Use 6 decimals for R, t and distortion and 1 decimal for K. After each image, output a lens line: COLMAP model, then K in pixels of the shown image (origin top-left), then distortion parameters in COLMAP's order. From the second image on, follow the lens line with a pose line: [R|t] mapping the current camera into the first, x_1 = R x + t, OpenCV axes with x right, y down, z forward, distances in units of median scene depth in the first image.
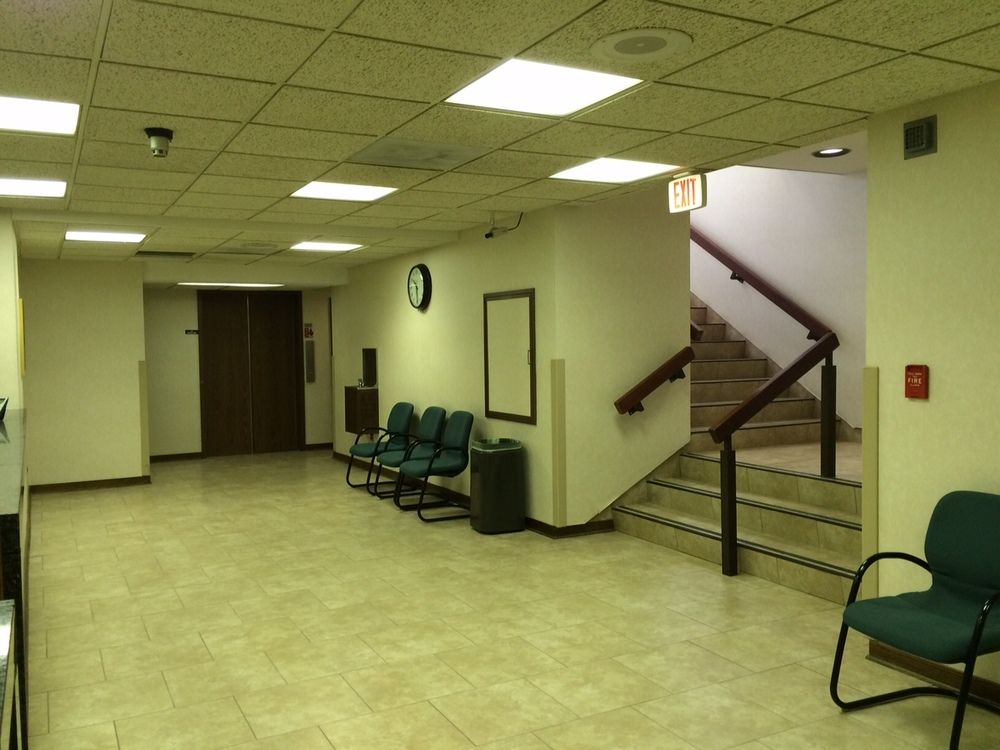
lens RADIAL K [[857.6, 0, 498.7], [0, 857.6, 378.5], [0, 0, 1]] dist [-0.002698, -0.009982]
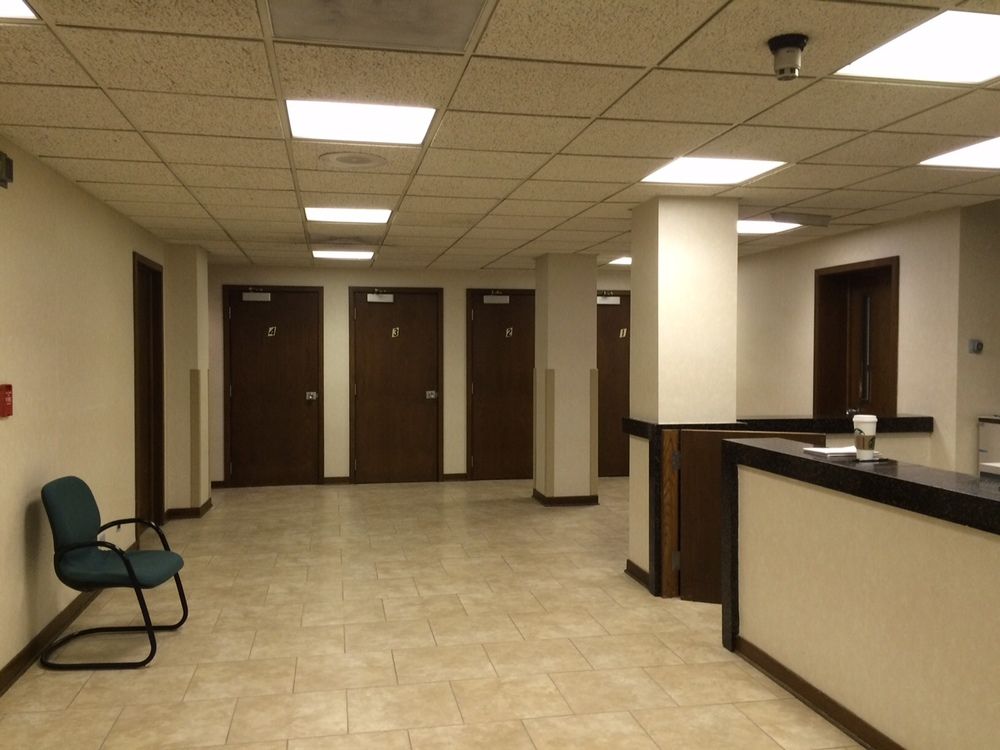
lens RADIAL K [[857.6, 0, 499.3], [0, 857.6, 372.5], [0, 0, 1]] dist [-0.002698, -0.009982]
pose [[-0.957359, 0.004409, 0.288867, -0.410945], [0.024685, 0.997475, 0.066589, -0.088314], [-0.287844, 0.070880, -0.955051, 1.919770]]
